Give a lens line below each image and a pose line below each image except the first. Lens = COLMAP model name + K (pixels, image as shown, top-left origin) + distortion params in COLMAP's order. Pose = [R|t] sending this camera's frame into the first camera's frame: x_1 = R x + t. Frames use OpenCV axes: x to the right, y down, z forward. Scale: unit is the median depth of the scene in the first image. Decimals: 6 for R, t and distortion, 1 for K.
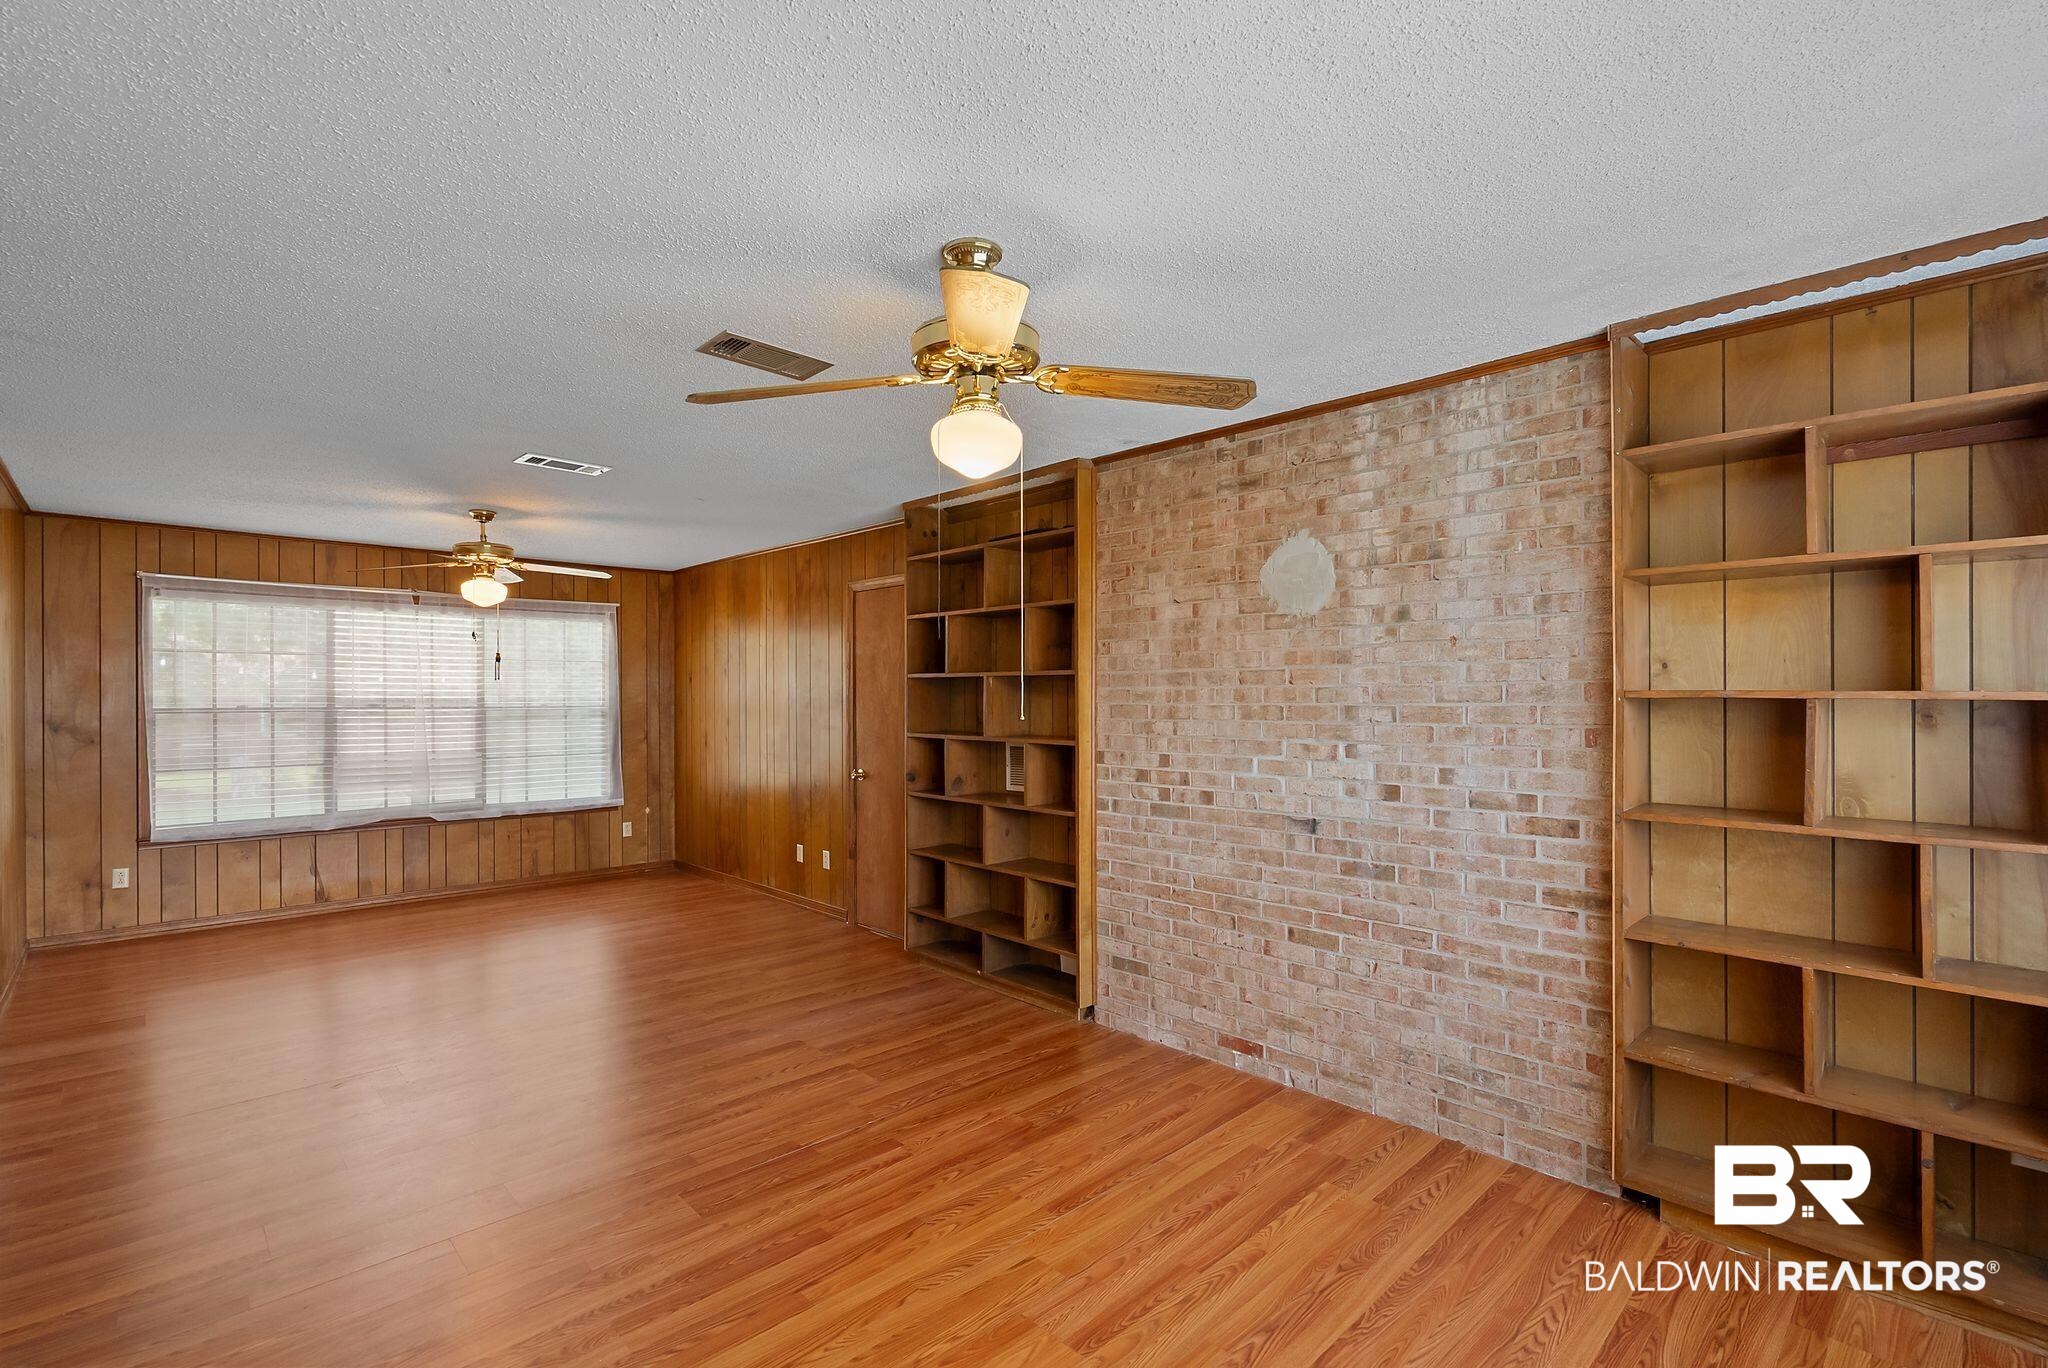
lens RADIAL K [[931.8, 0, 1024.6], [0, 931.8, 701.3], [0, 0, 1]] dist [-0.004801, 0.000189]
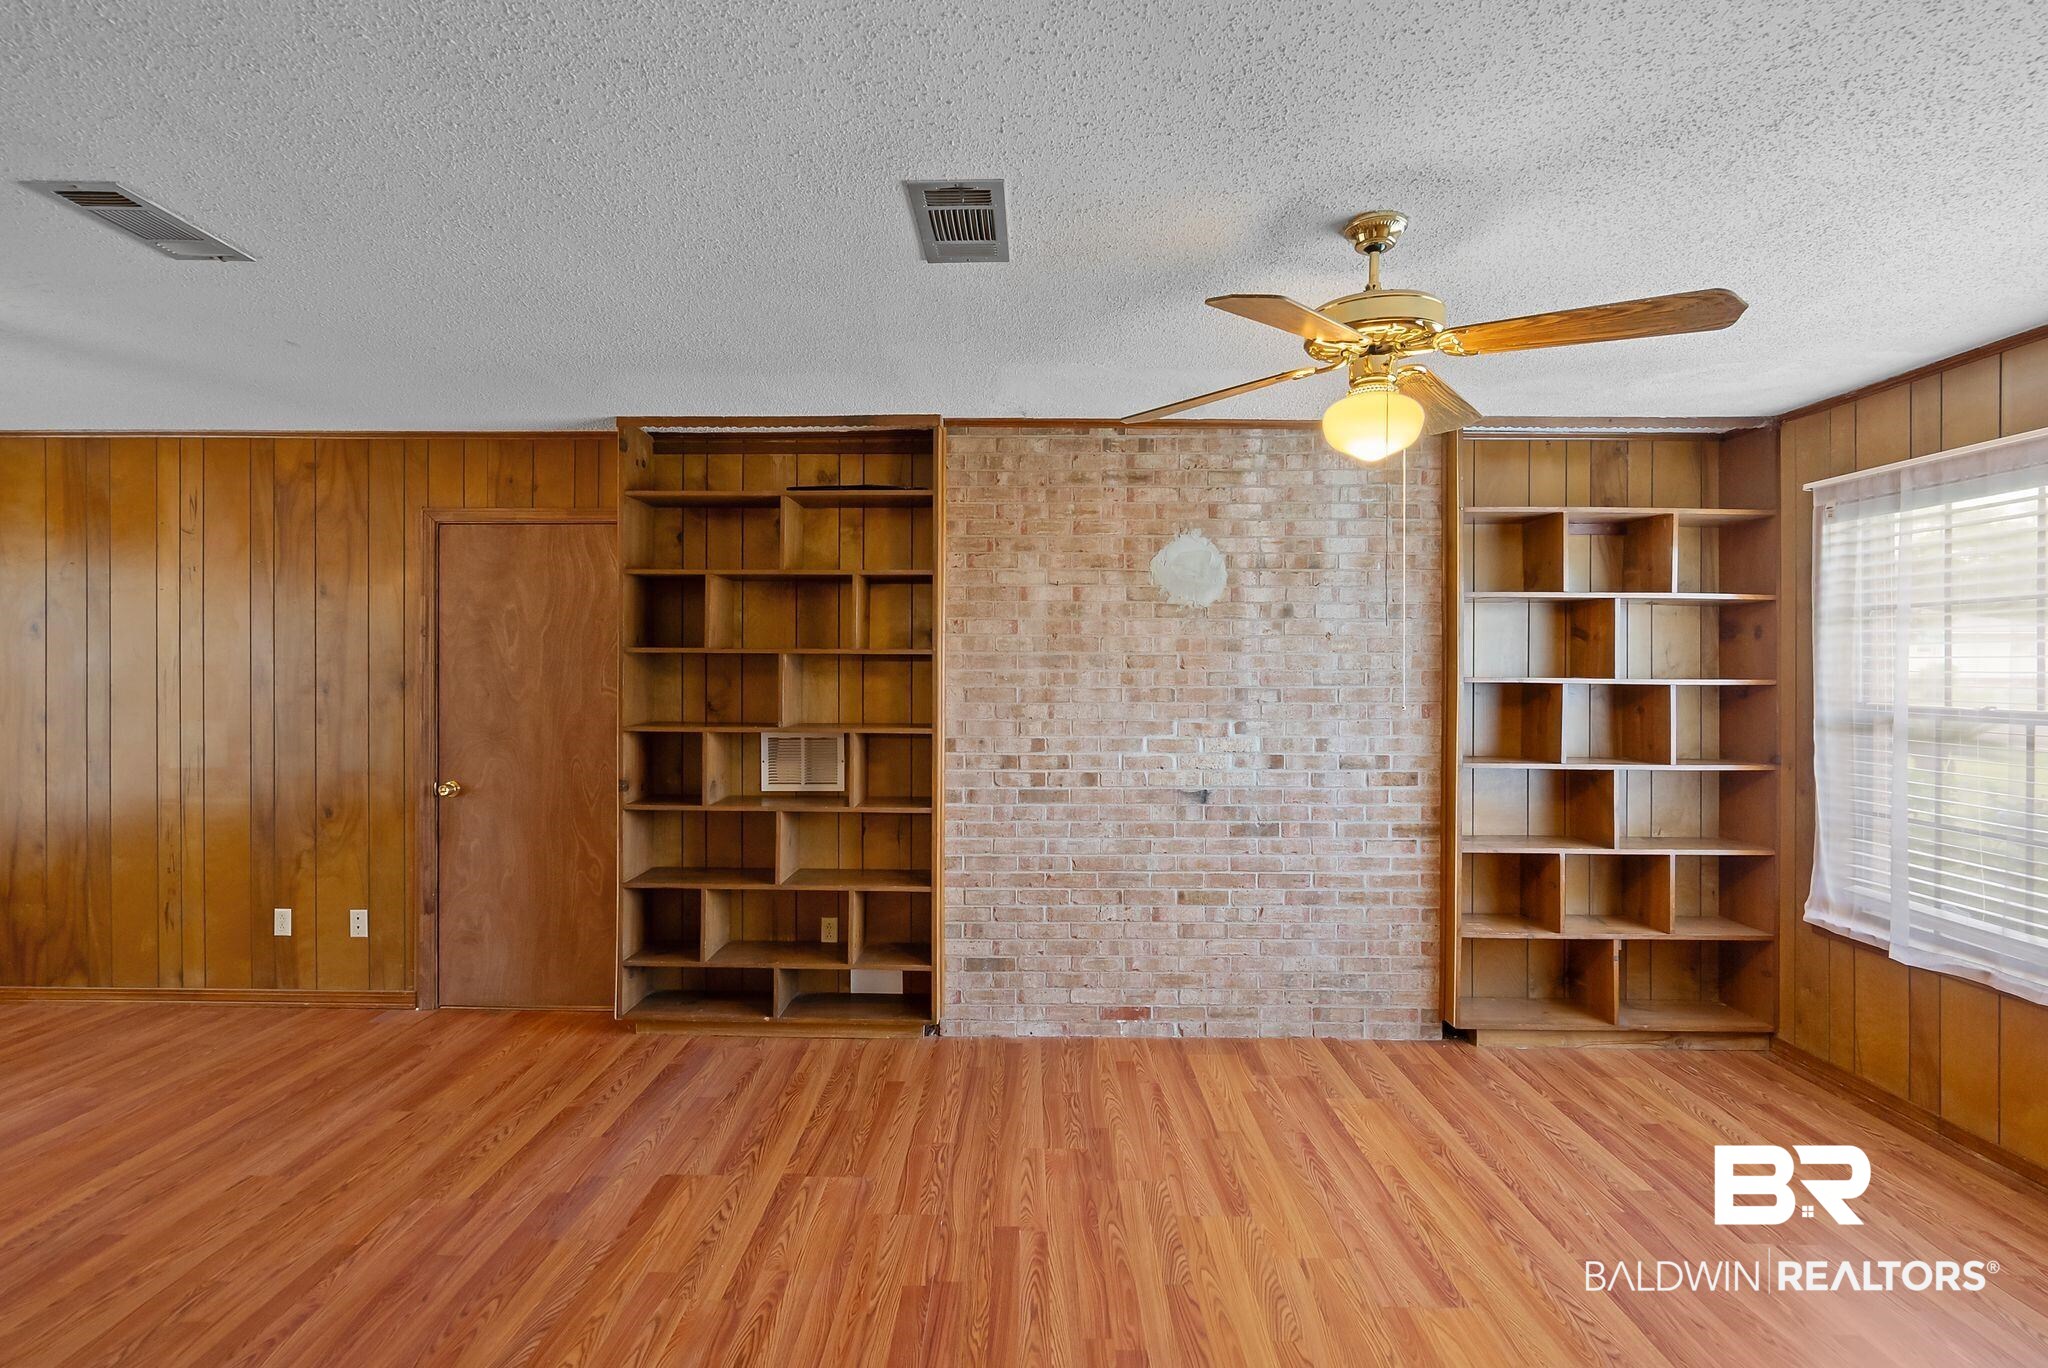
lens RADIAL K [[925.2, 0, 1021.1], [0, 925.2, 676.2], [0, 0, 1]] dist [-0.010013, 0.000111]
pose [[0.701987, 0.001710, 0.712188, -0.624089], [-0.000924, 0.999998, -0.001491, -0.007906], [-0.712189, 0.000389, 0.701988, 0.375323]]
